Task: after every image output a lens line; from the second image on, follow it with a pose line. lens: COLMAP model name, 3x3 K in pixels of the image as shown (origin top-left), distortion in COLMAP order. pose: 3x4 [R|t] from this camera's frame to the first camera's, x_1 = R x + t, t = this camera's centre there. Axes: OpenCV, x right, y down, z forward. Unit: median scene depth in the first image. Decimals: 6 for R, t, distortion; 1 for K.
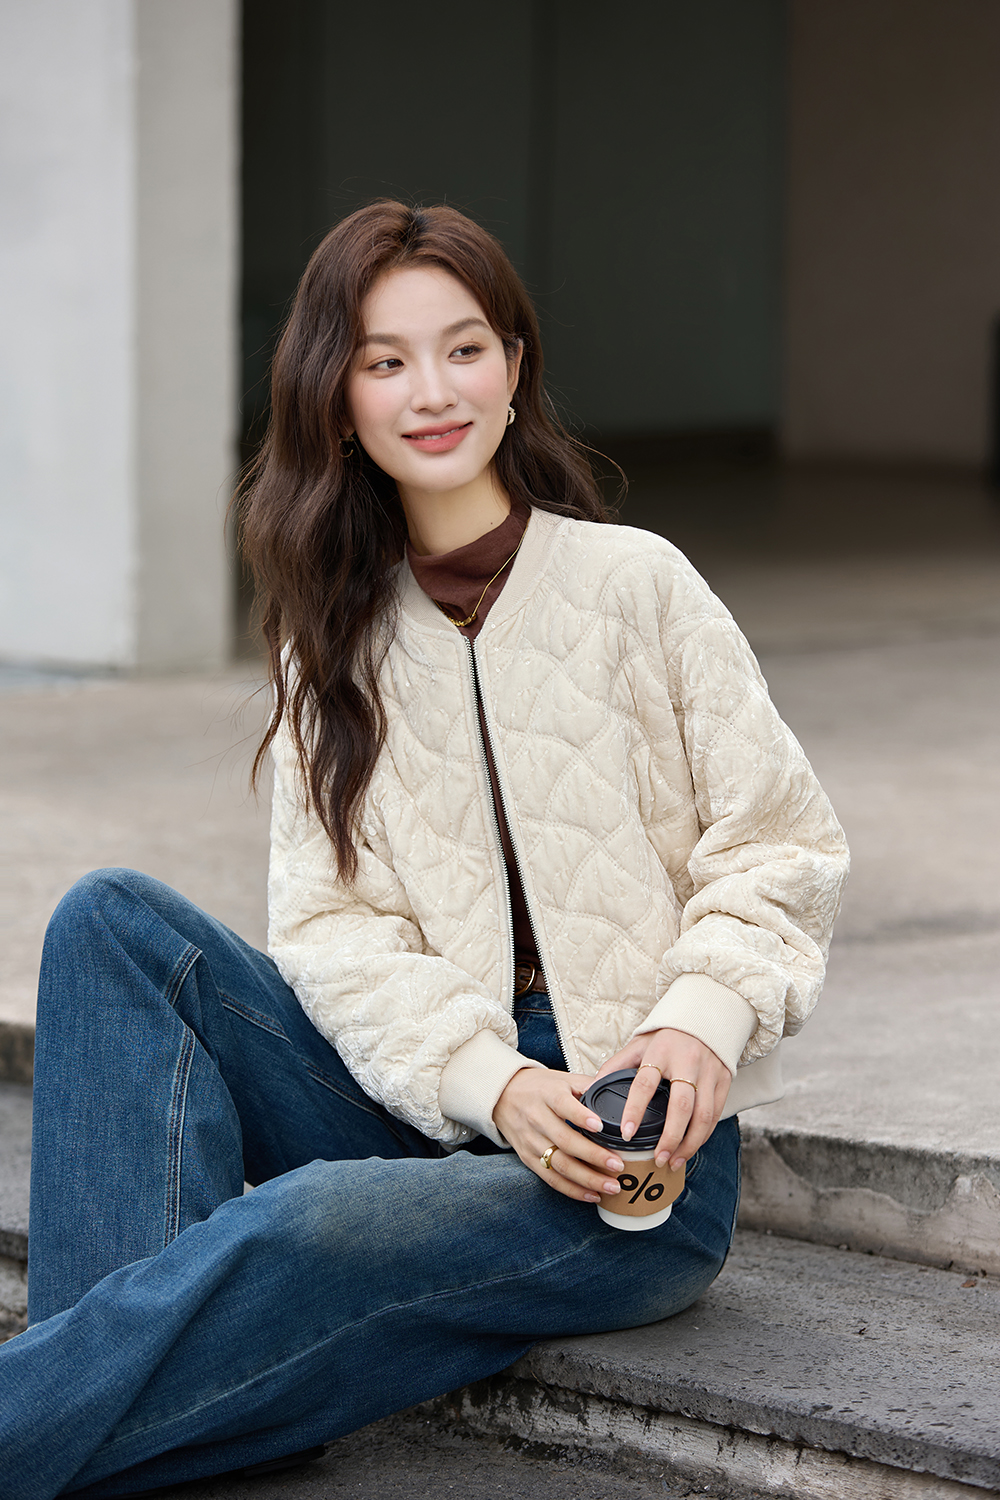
lens RADIAL K [[5086.2, 0, 508.7], [0, 5086.2, 746.3], [0, 0, 1]] dist [-0.433613, 0.000000]
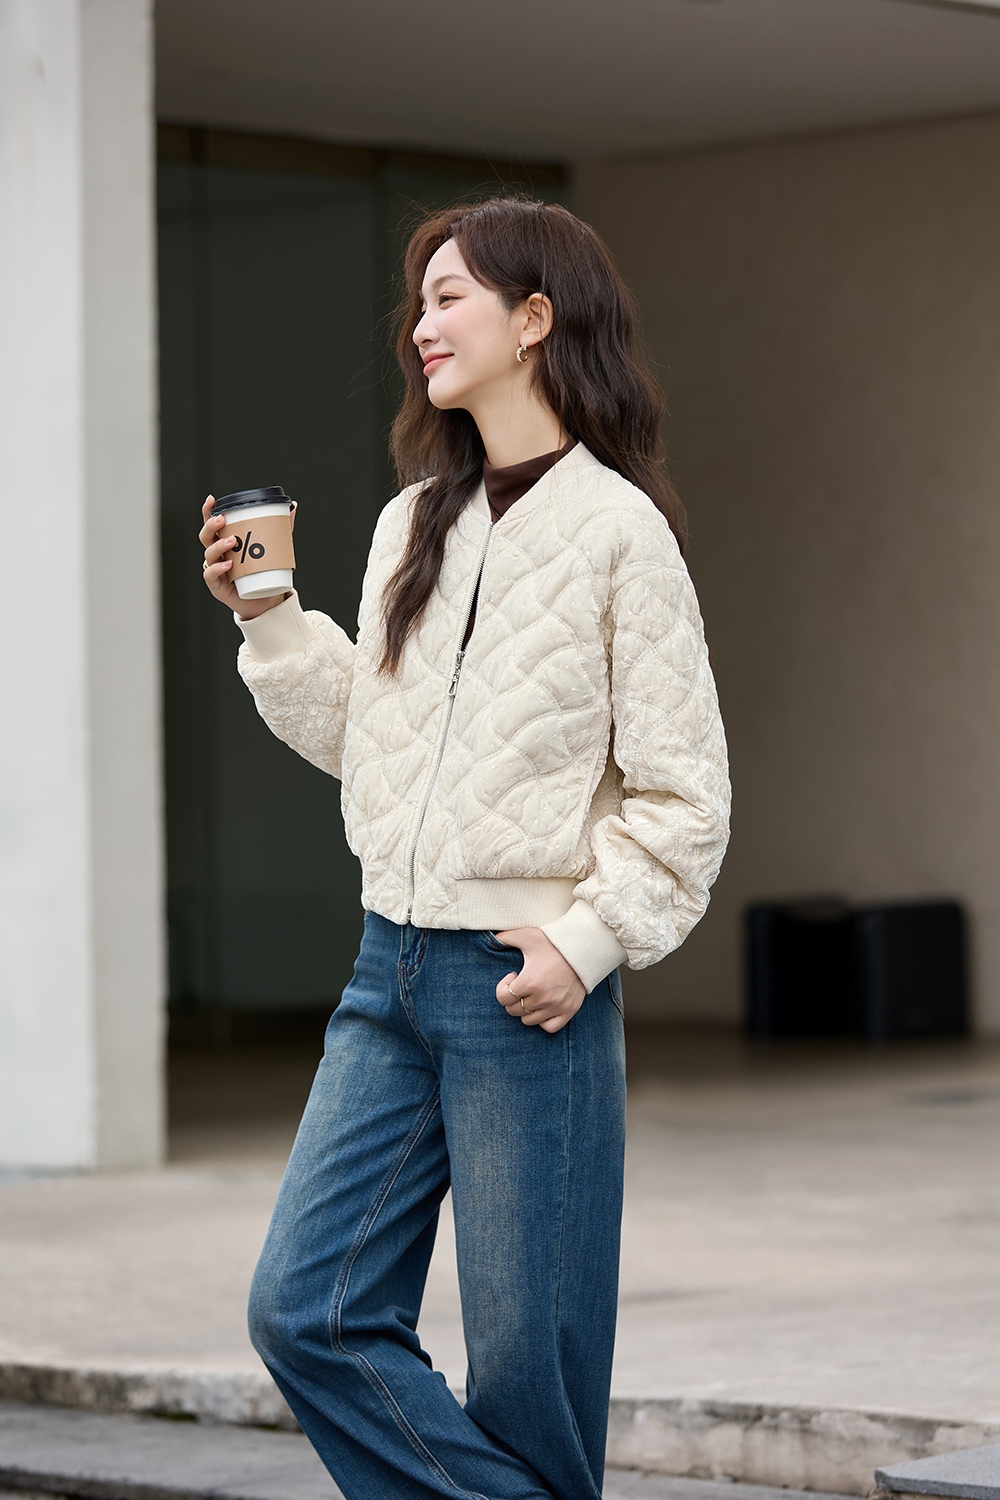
lens RADIAL K [[6311.6, 0, 499.7], [0, 6311.6, 750.2], [0, 0, 1]] dist [-0.416063, 0.000000]
pose [[0.999453, -0.030322, 0.013230, 0.025958], [0.031672, 0.992518, -0.117918, 0.115752], [-0.009556, 0.118273, 0.992935, -1.082546]]
